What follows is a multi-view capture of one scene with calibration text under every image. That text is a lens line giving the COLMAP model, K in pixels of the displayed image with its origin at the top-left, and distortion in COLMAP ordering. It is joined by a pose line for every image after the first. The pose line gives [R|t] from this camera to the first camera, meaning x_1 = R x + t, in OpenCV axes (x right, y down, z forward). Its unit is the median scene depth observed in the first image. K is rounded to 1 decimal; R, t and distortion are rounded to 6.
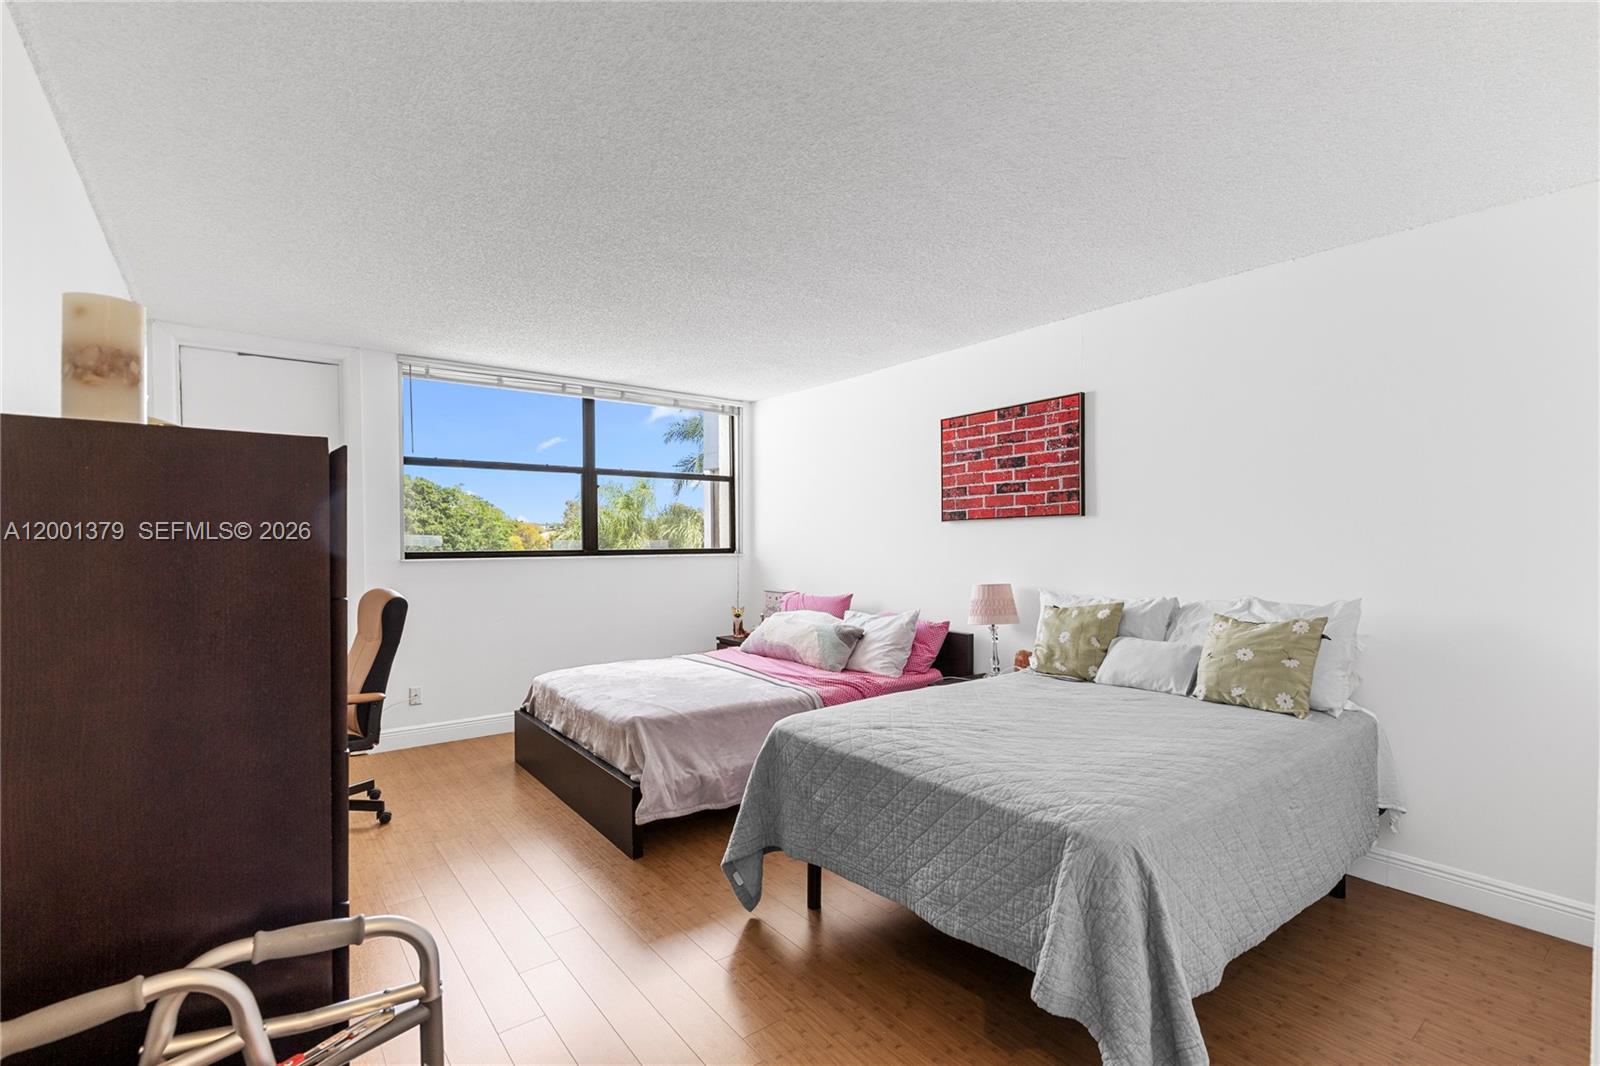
lens RADIAL K [[732.9, 0, 799.0], [0, 732.9, 541.9], [0, 0, 1]] dist [0.008894, -0.000394]
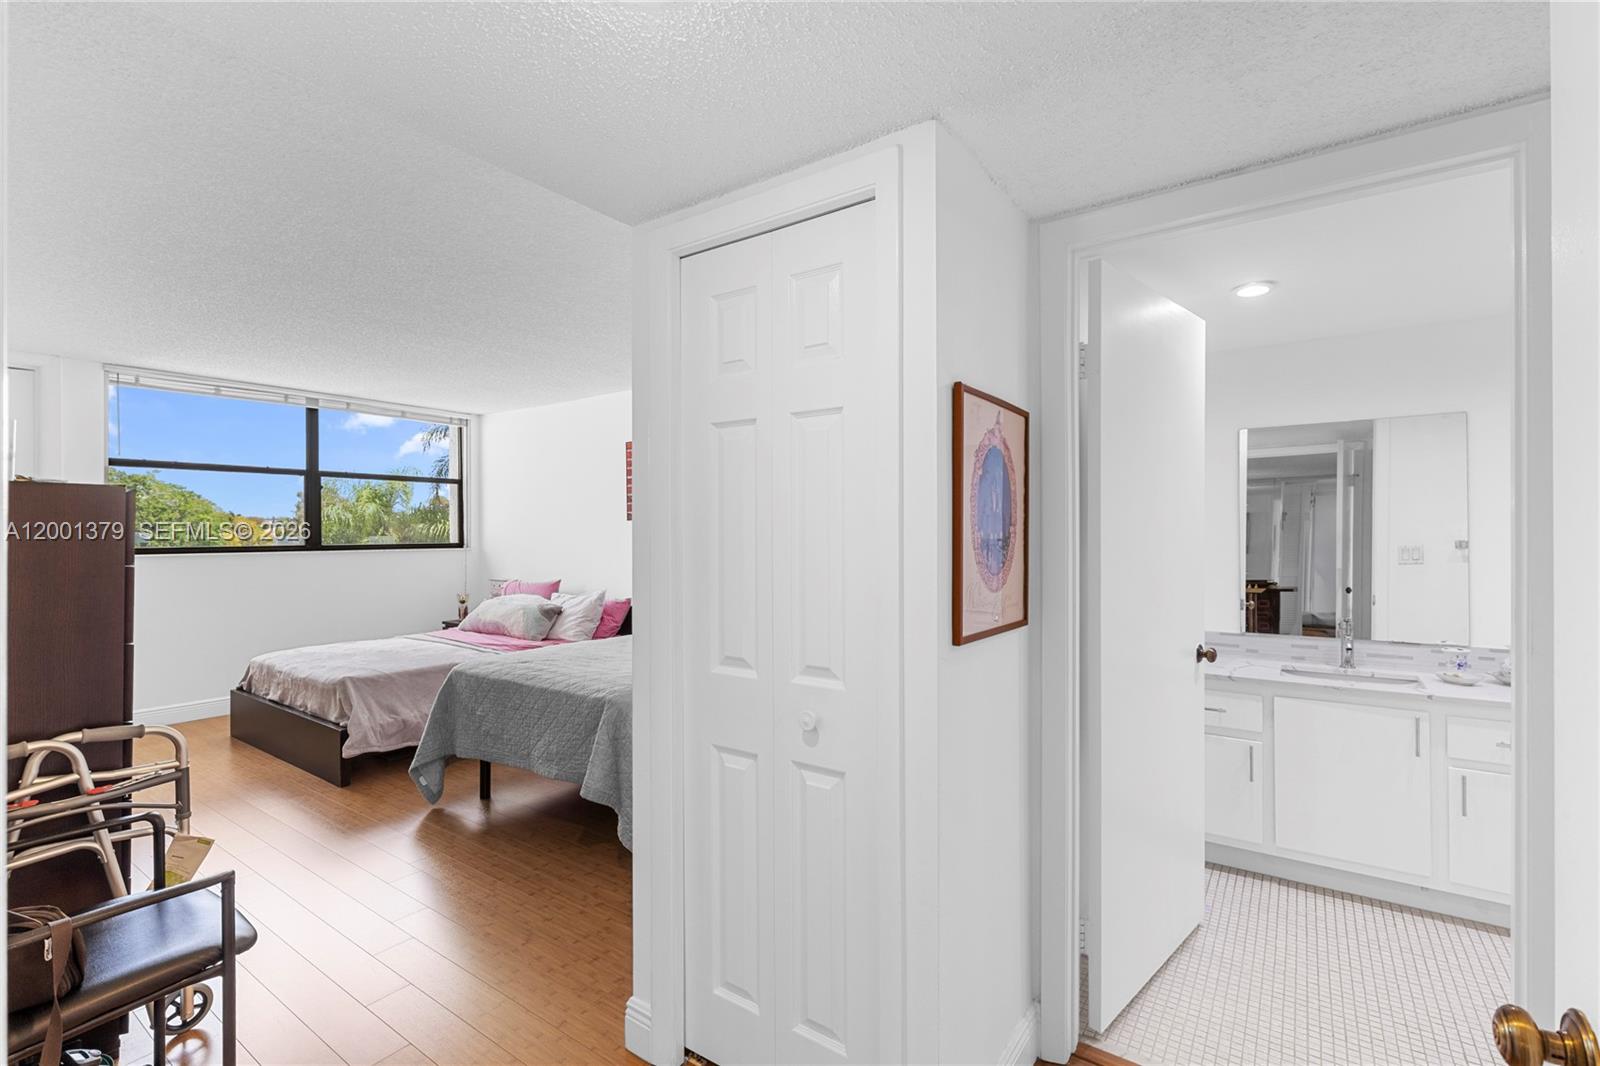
lens RADIAL K [[722.6, 0, 803.3], [0, 722.6, 523.3], [0, 0, 1]] dist [0.002206, -0.000103]
pose [[0.955263, 0.001497, 0.295753, 0.124752], [0.004105, 0.999824, -0.018320, 0.001419], [-0.295728, 0.018714, 0.955089, -0.328588]]
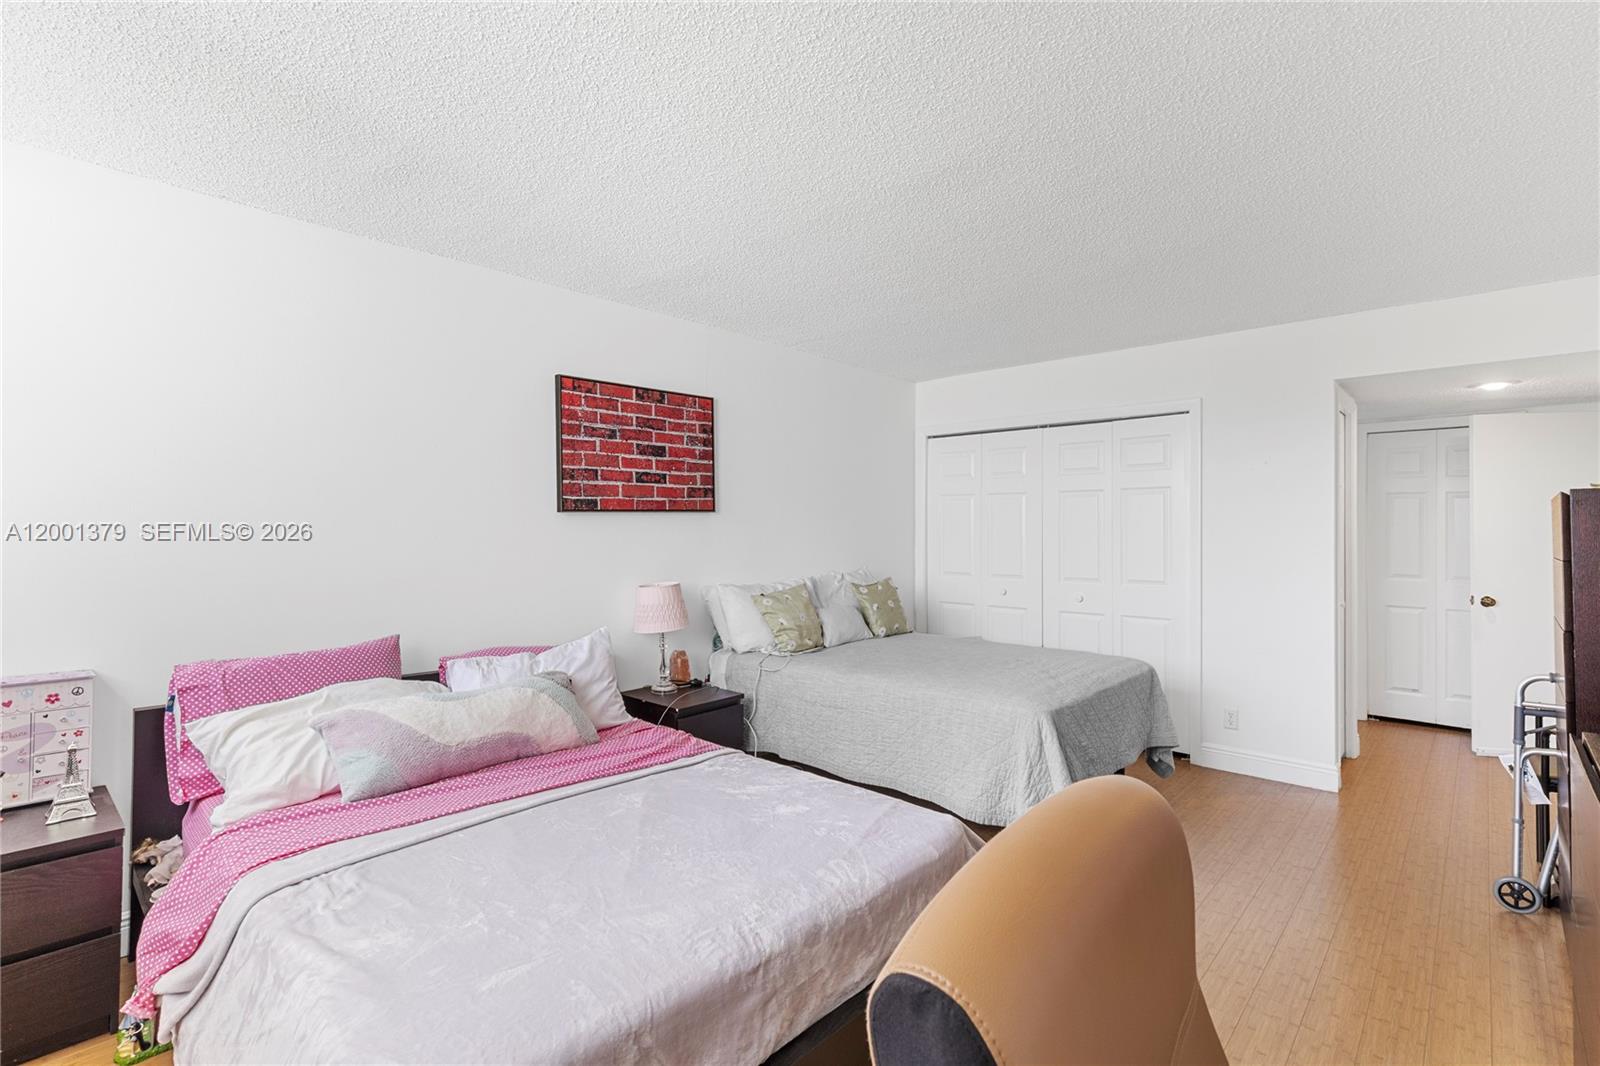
lens RADIAL K [[722.6, 0, 803.3], [0, 722.6, 523.3], [0, 0, 1]] dist [0.002206, -0.000103]
pose [[-0.167685, 0.012338, 0.985763, -0.632779], [0.006707, 0.999913, -0.011374, -0.005562], [-0.985818, 0.004704, -0.167753, 0.967407]]
